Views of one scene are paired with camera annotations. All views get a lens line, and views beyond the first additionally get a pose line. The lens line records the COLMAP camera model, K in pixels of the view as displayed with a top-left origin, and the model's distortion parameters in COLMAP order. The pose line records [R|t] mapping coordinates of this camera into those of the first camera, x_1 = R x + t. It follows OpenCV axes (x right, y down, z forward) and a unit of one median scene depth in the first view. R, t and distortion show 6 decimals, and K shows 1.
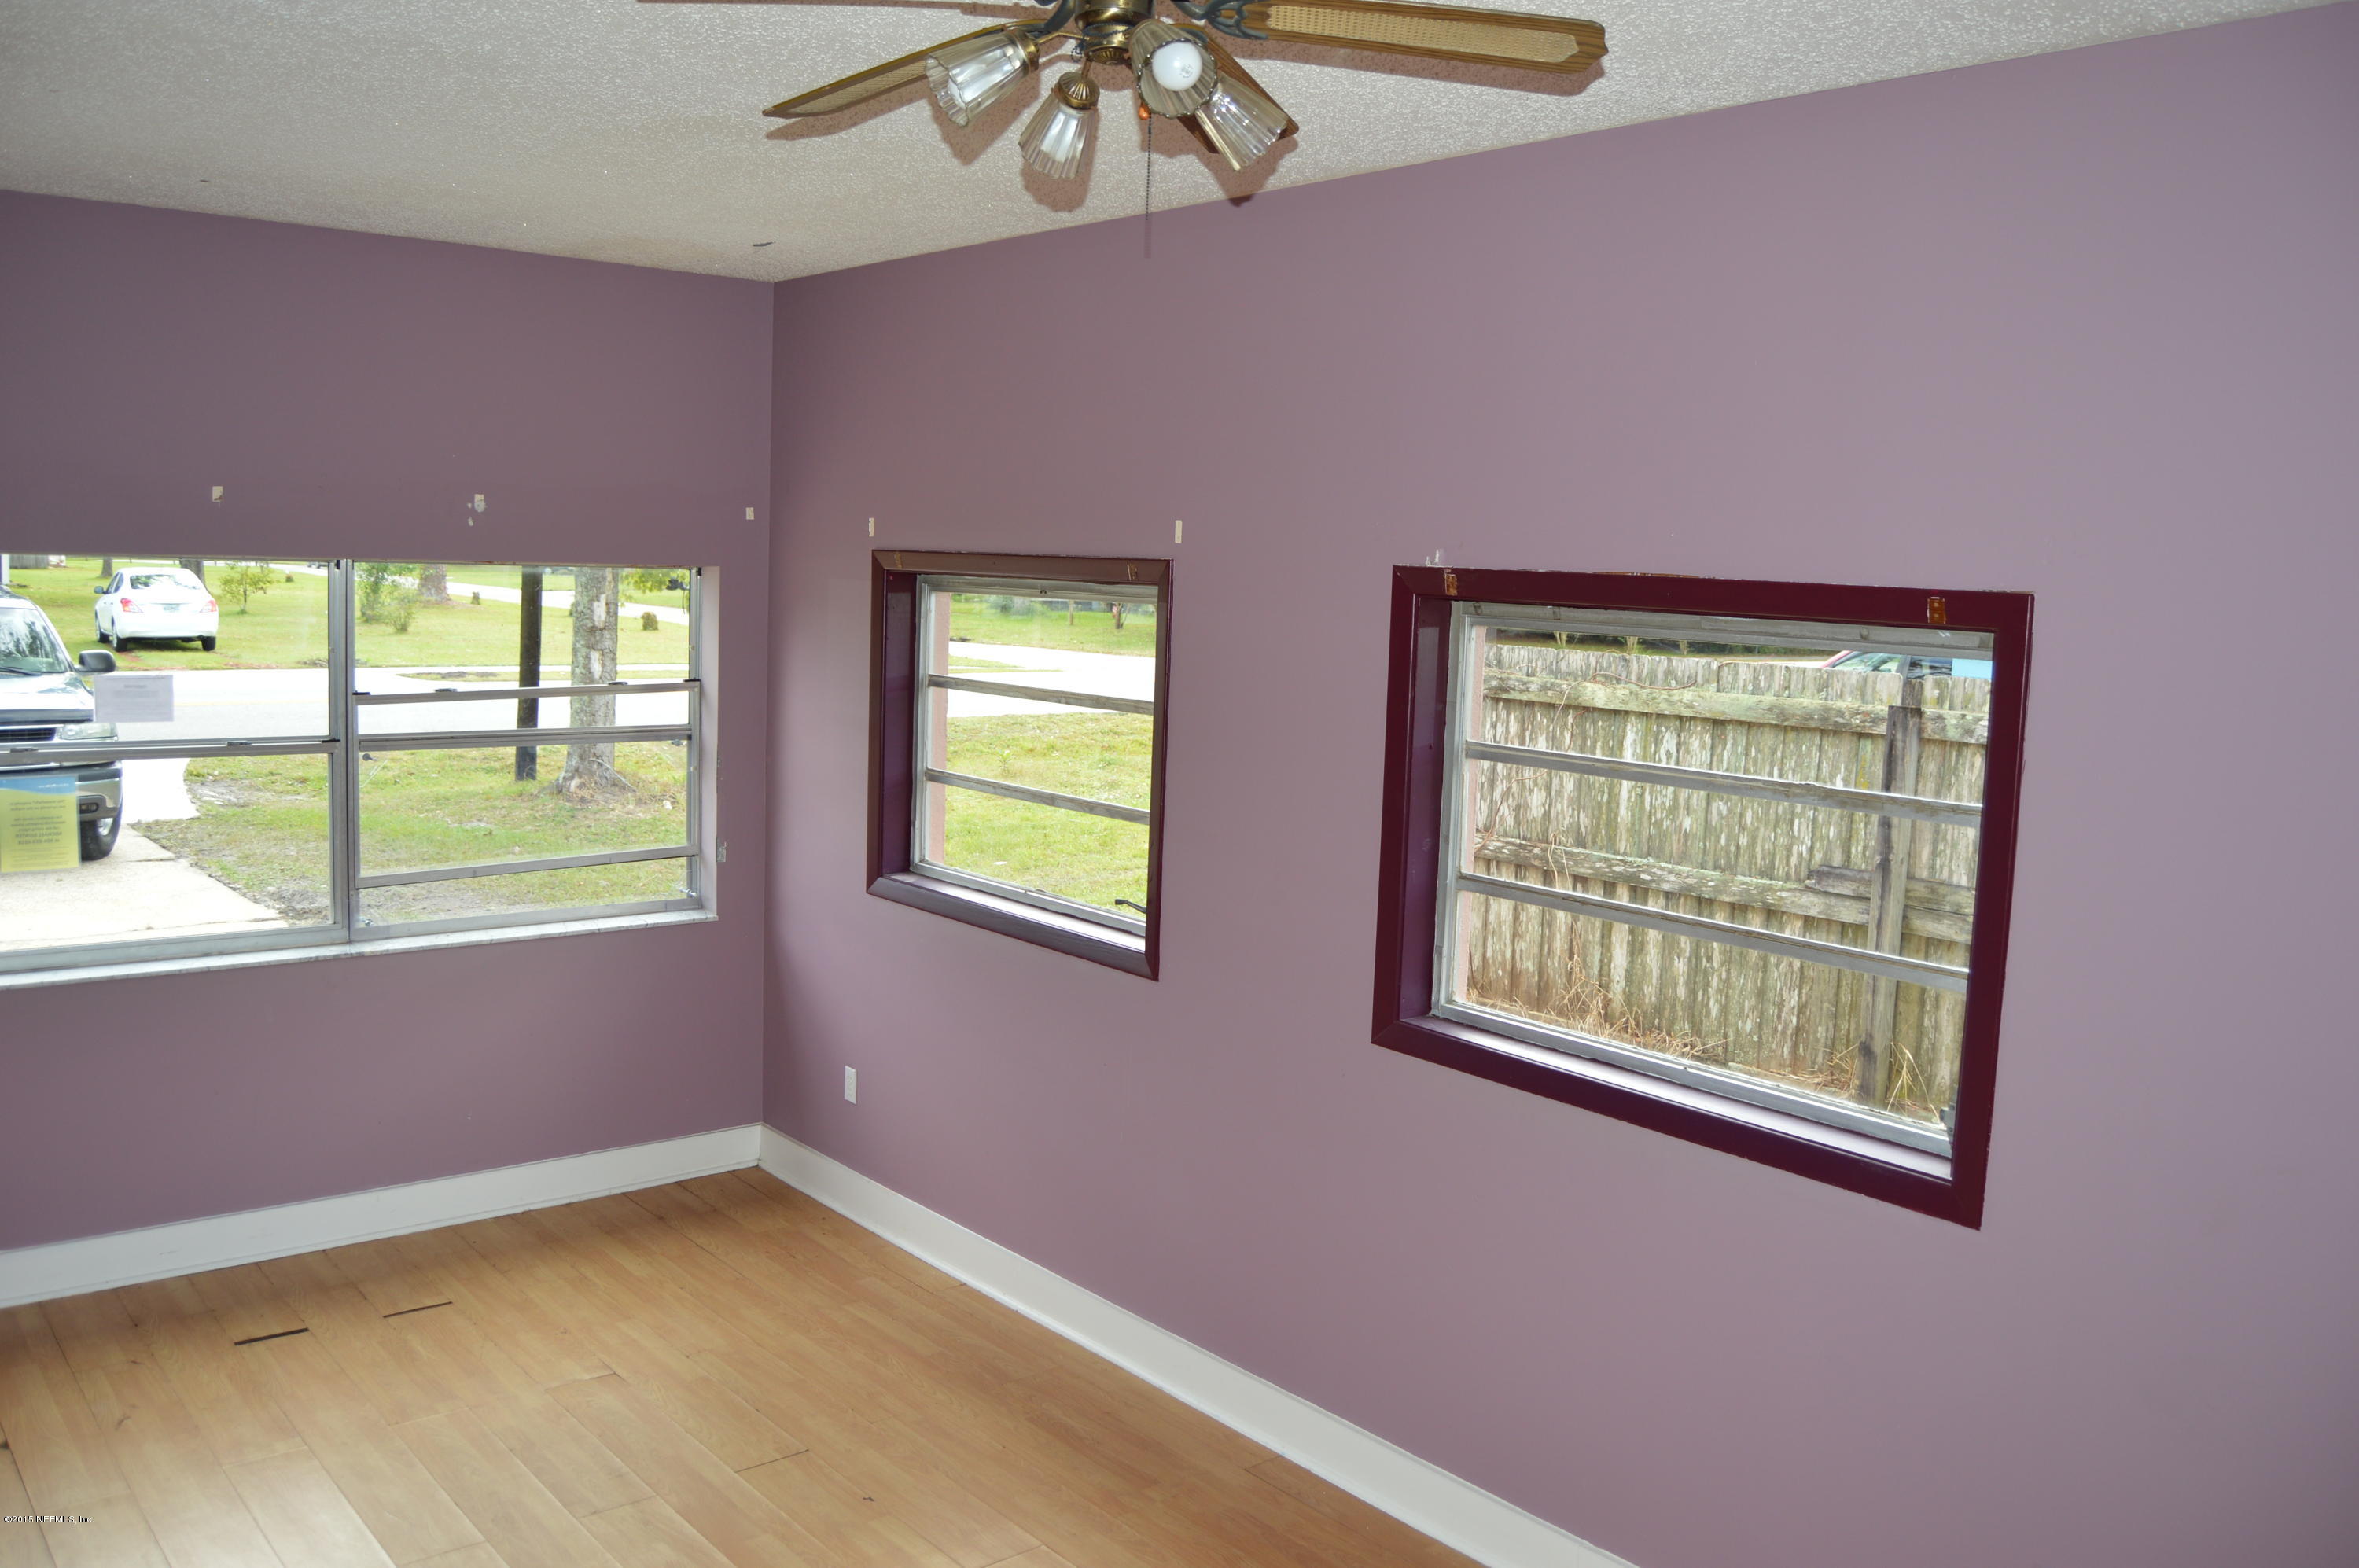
lens RADIAL K [[1871.0, 0, 1180.2], [0, 1871.0, 765.8], [0, 0, 1]] dist [-0.097542, 0.037640]
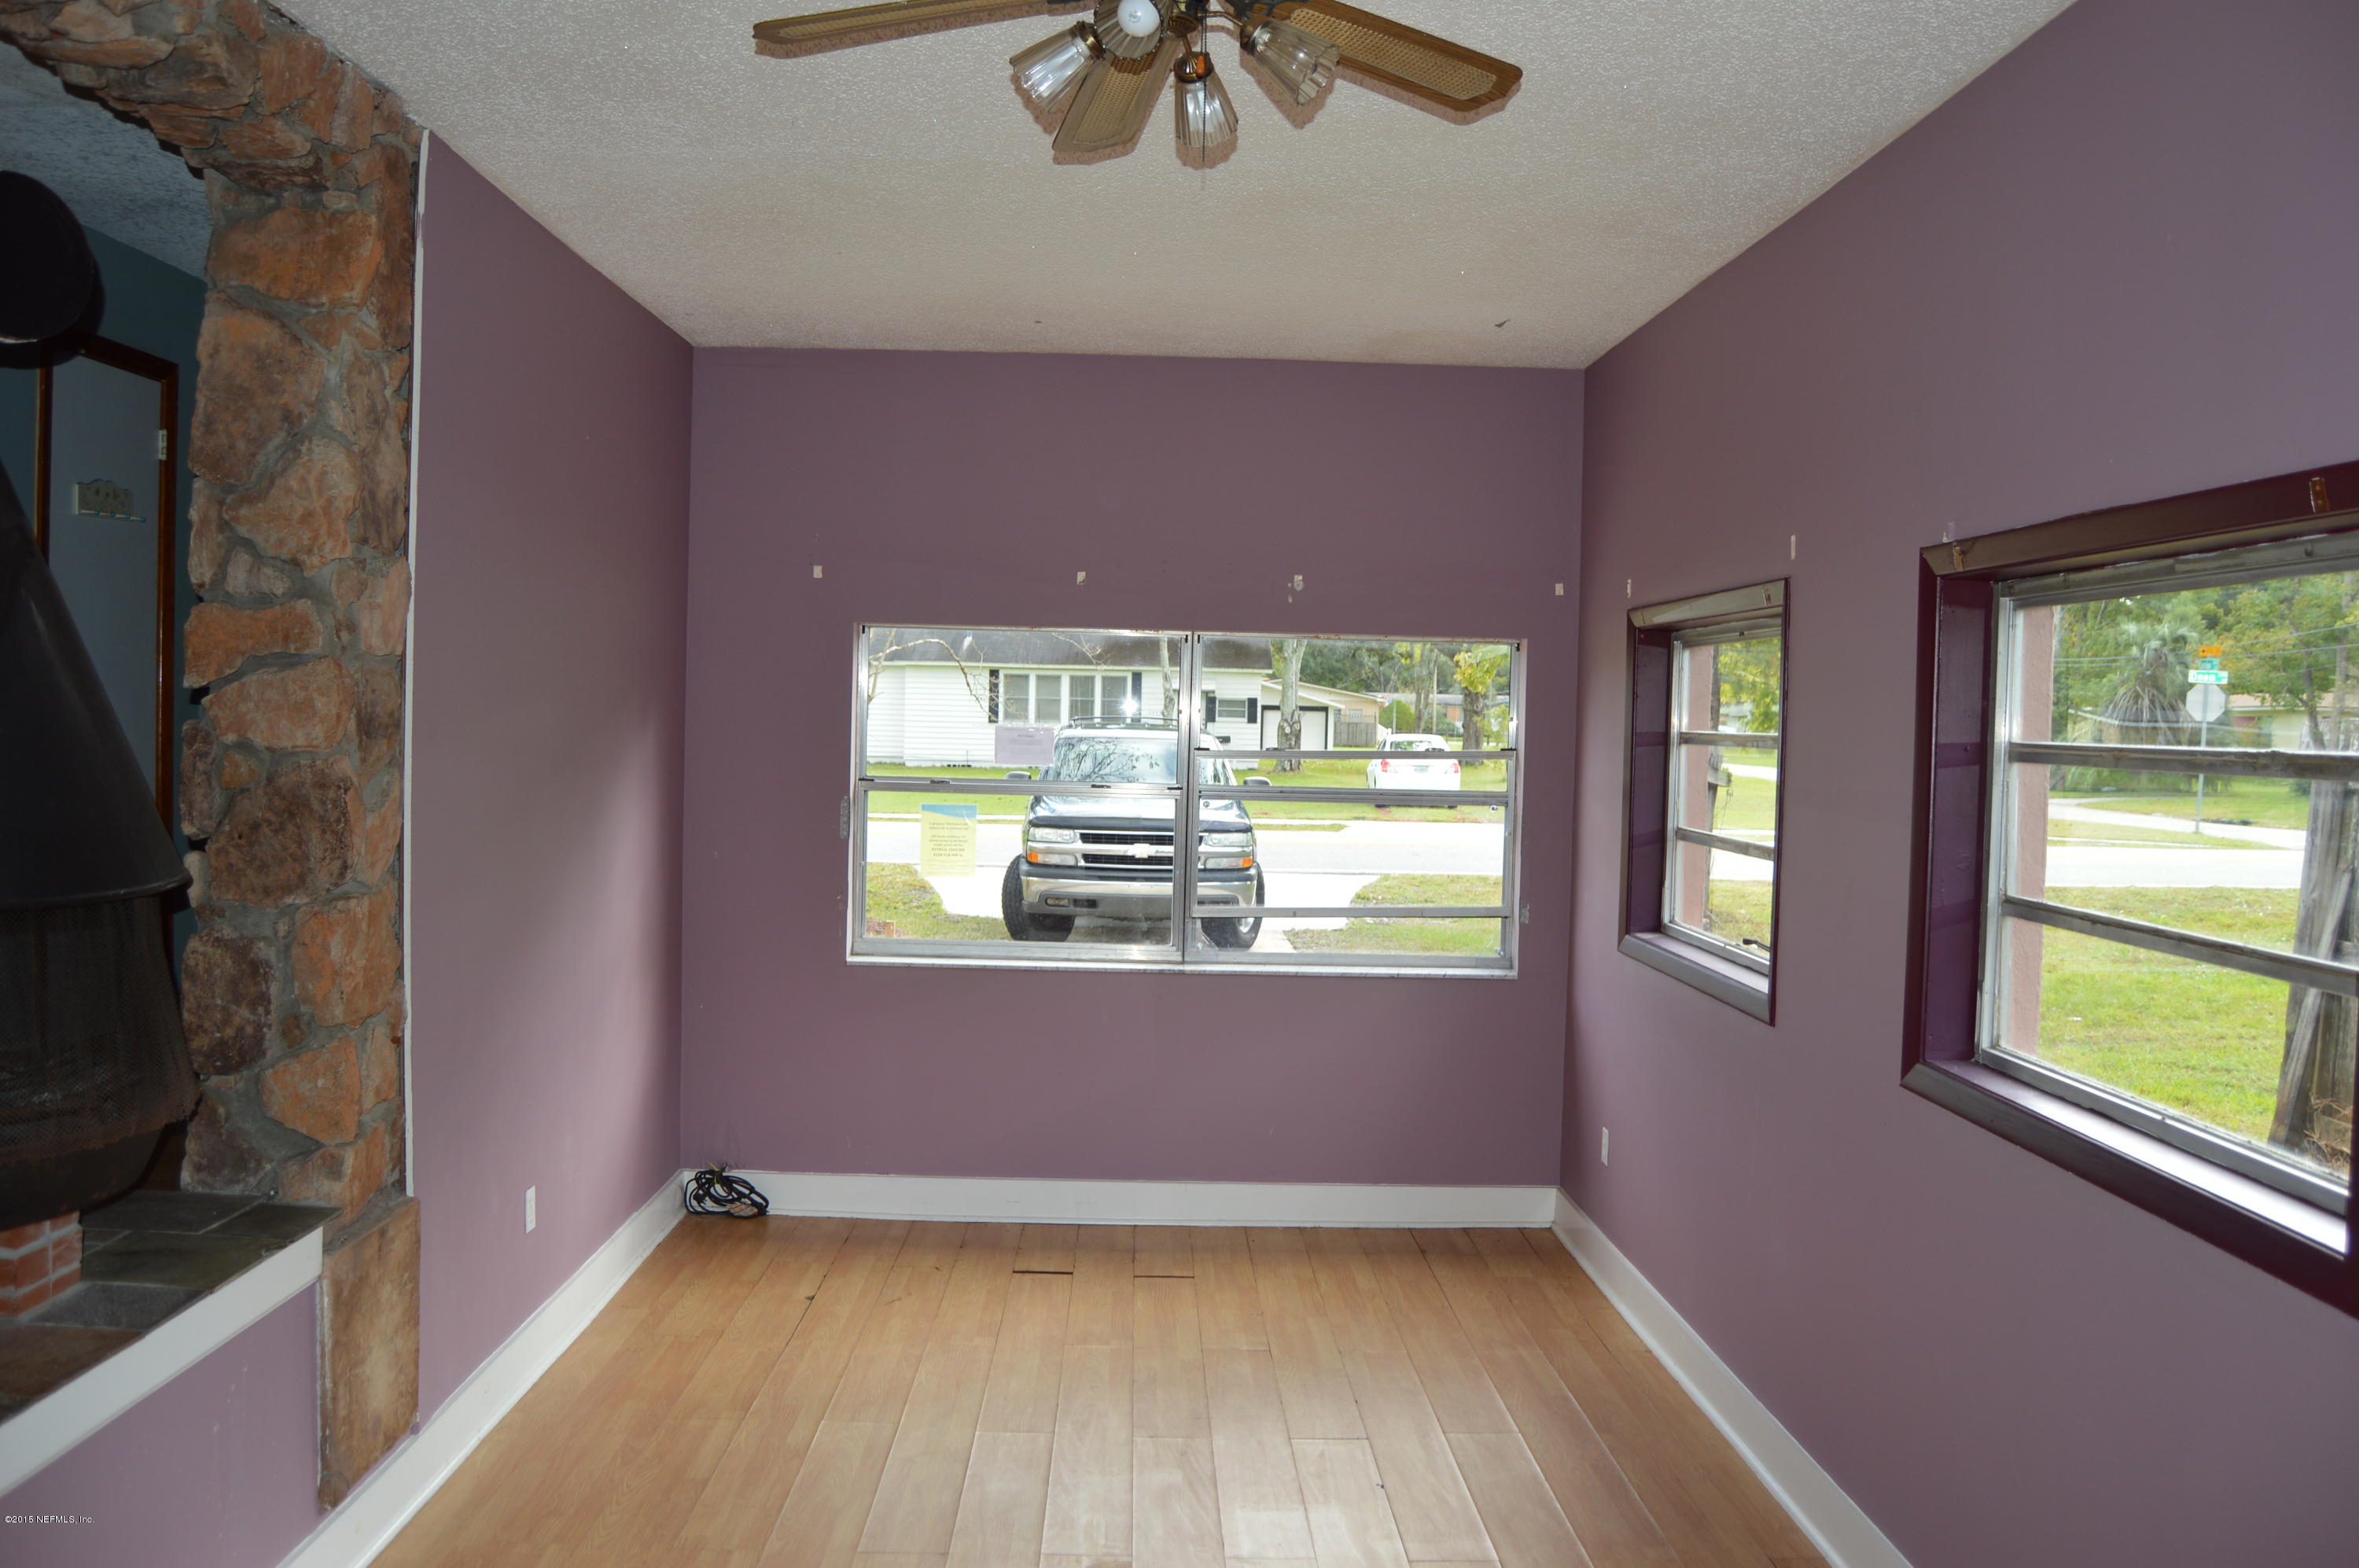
lens RADIAL K [[1871.0, 0, 1180.2], [0, 1871.0, 765.8], [0, 0, 1]] dist [-0.097542, 0.037640]
pose [[0.778798, -0.001775, -0.627272, 0.285573], [-0.061629, 0.994941, -0.079331, 0.065421], [0.624240, 0.100441, 0.774749, 0.071690]]
